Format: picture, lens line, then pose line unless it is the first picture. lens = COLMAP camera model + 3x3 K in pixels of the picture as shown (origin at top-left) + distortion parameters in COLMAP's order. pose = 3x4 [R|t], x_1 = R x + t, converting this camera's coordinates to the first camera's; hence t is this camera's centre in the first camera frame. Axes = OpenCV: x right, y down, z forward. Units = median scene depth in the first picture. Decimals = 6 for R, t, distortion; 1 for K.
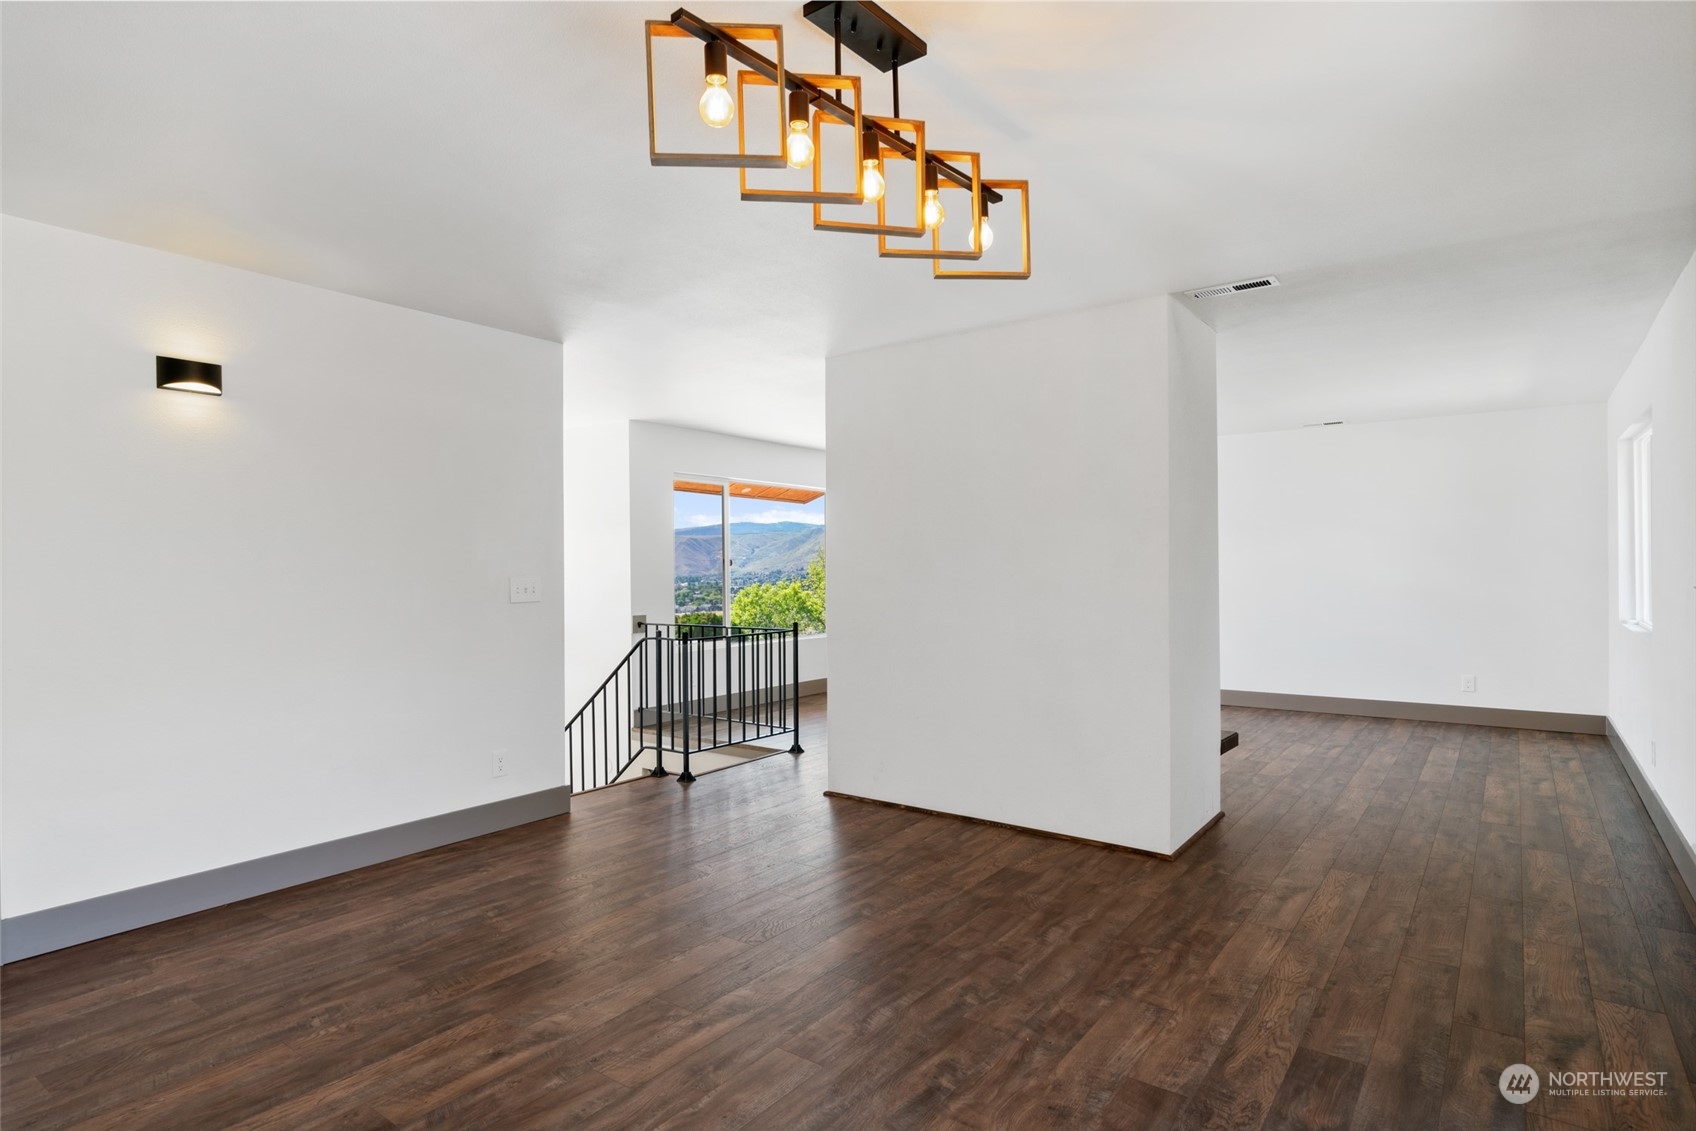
lens RADIAL K [[934.4, 0, 843.7], [0, 934.4, 563.7], [0, 0, 1]] dist [0.004210, -0.000528]
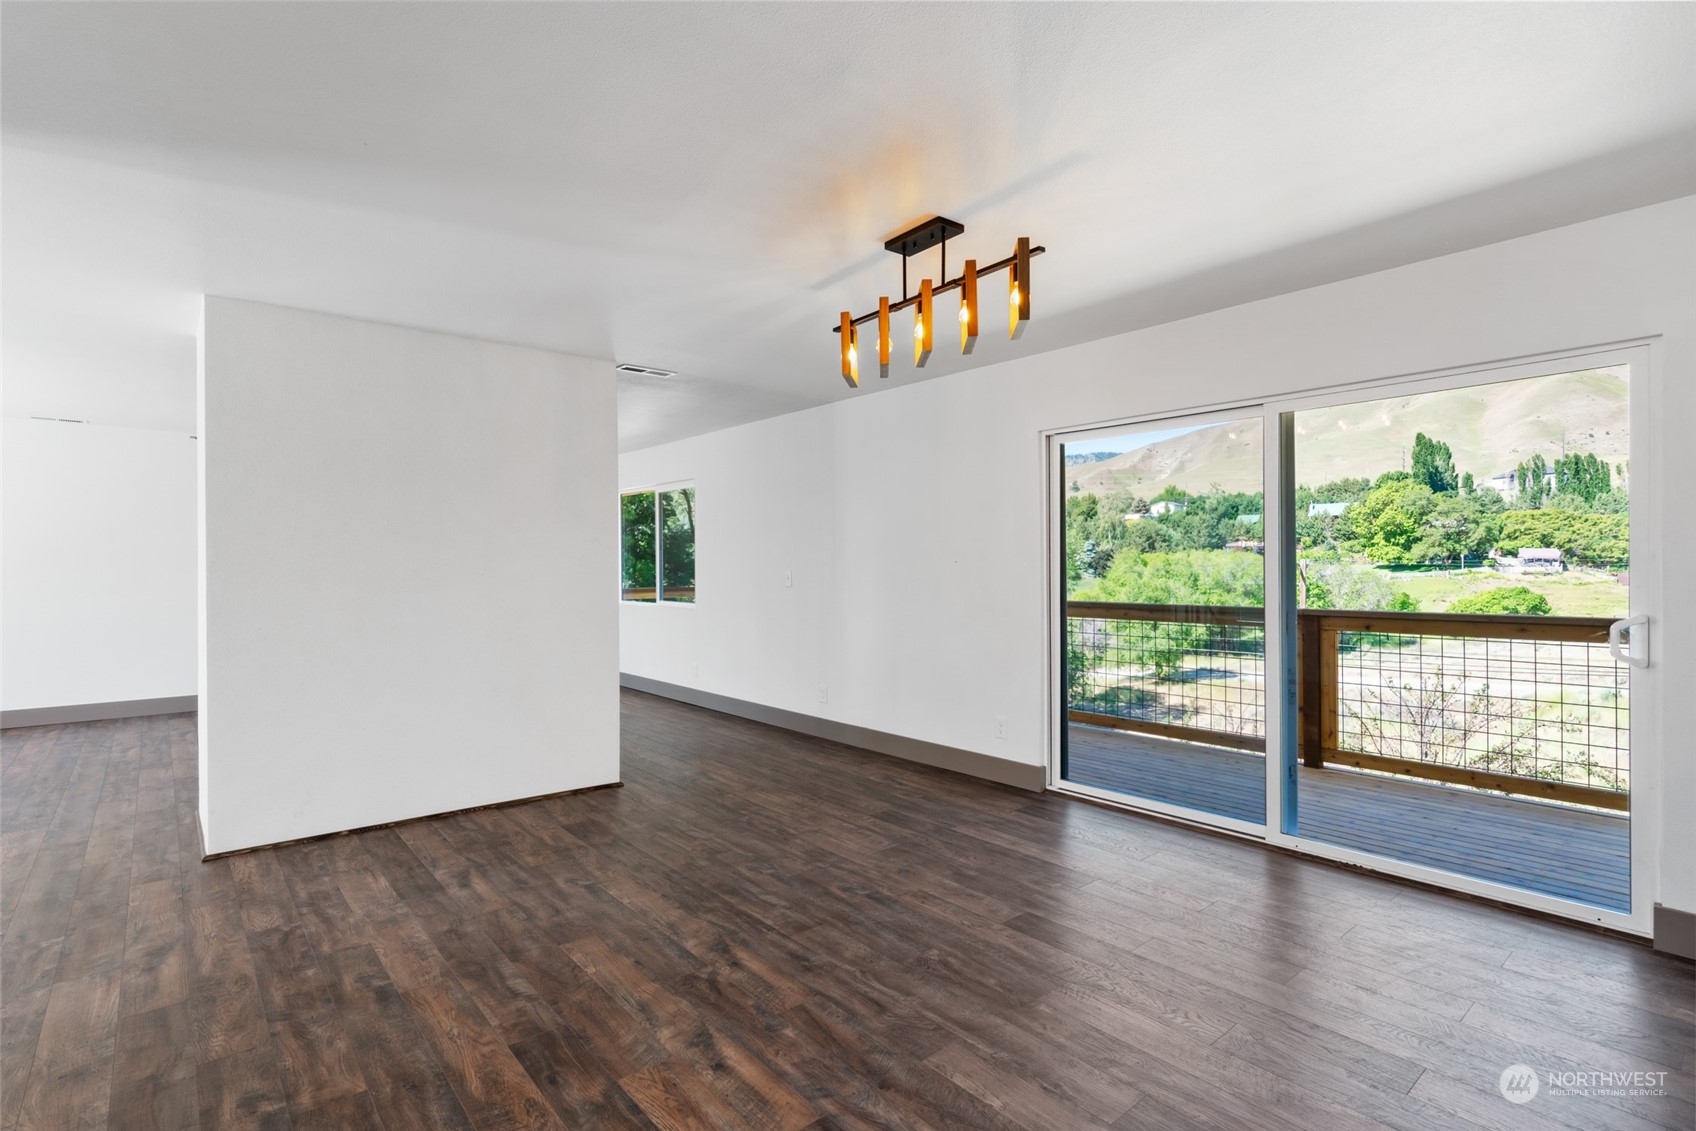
lens RADIAL K [[795.0, 0, 839.0], [0, 795.0, 565.4], [0, 0, 1]] dist [0.001990, 0.000623]
pose [[0.229843, 0.004075, 0.973219, -0.906878], [-0.001907, 0.999991, -0.003737, -0.002248], [-0.973226, -0.000997, 0.229848, 0.533663]]
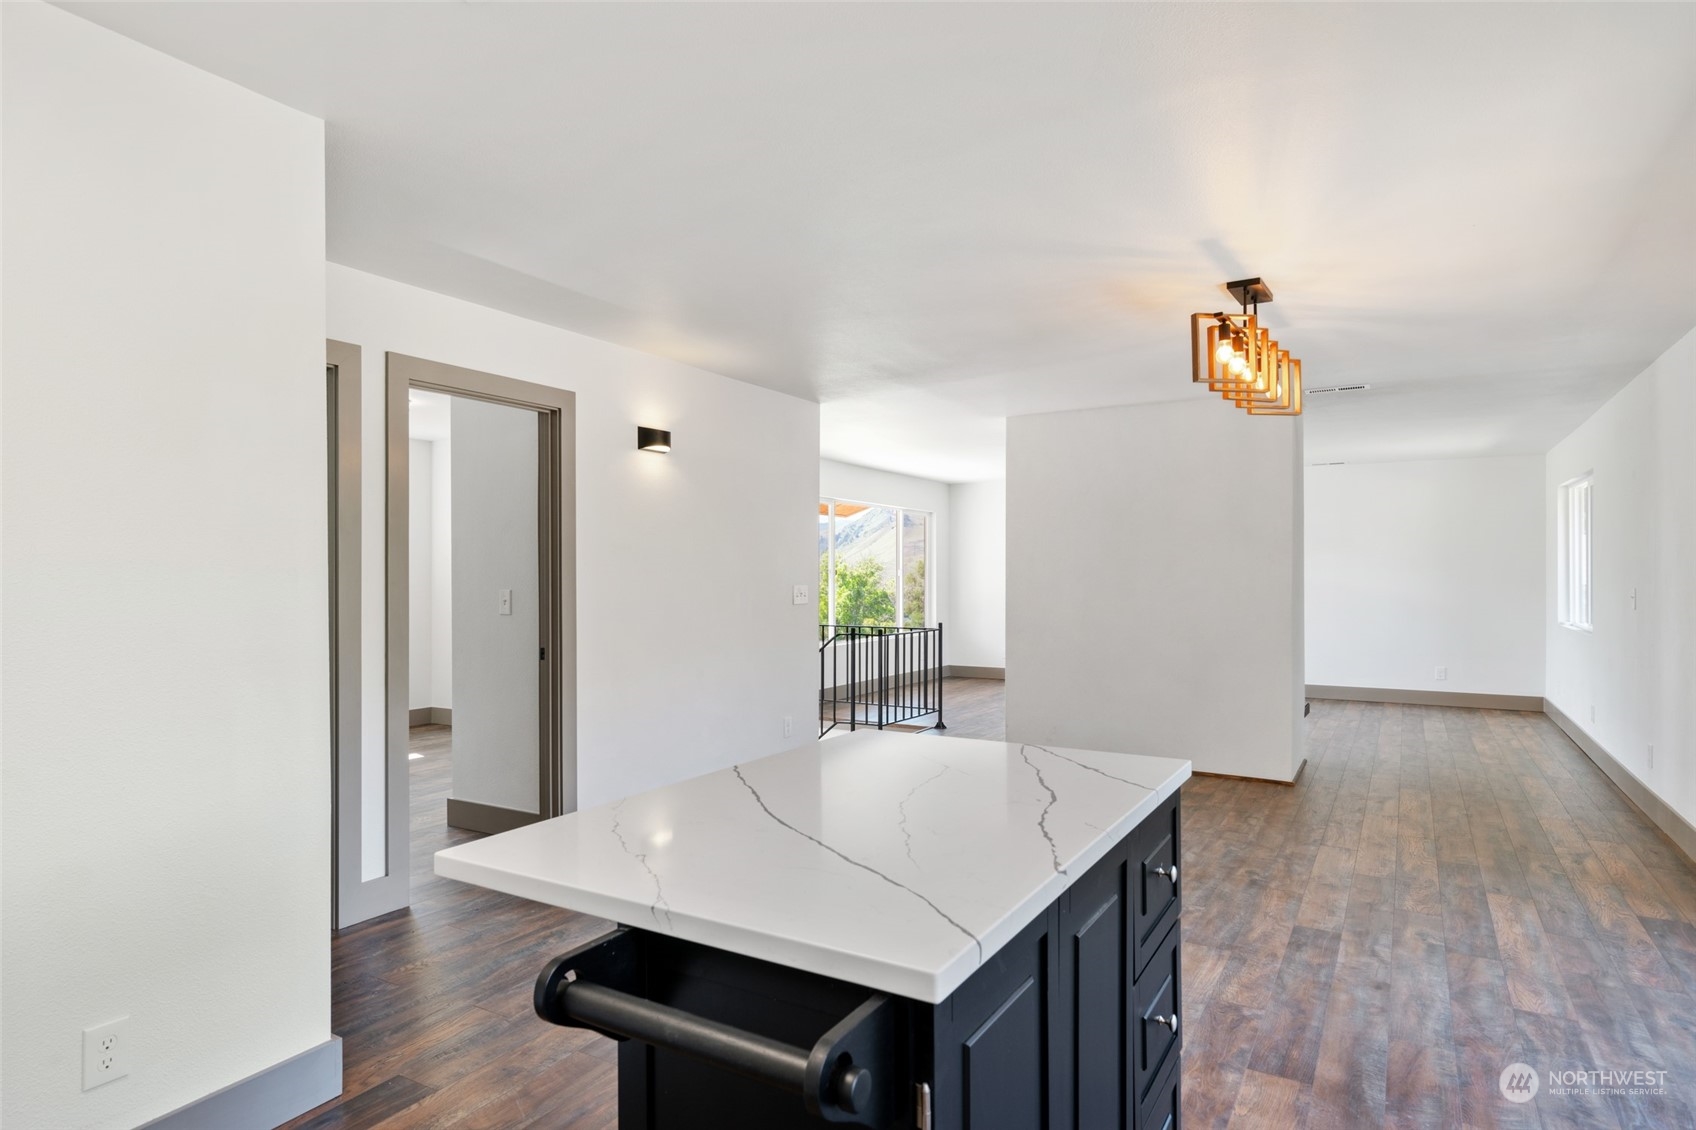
lens RADIAL K [[978.5, 0, 847.0], [0, 978.5, 569.7], [0, 0, 1]] dist [0.000132, 0.001551]
pose [[0.994766, 0.008534, 0.101820, -0.618318], [-0.008456, 0.999964, -0.001197, -0.008201], [-0.101827, 0.000330, 0.994802, -0.540354]]
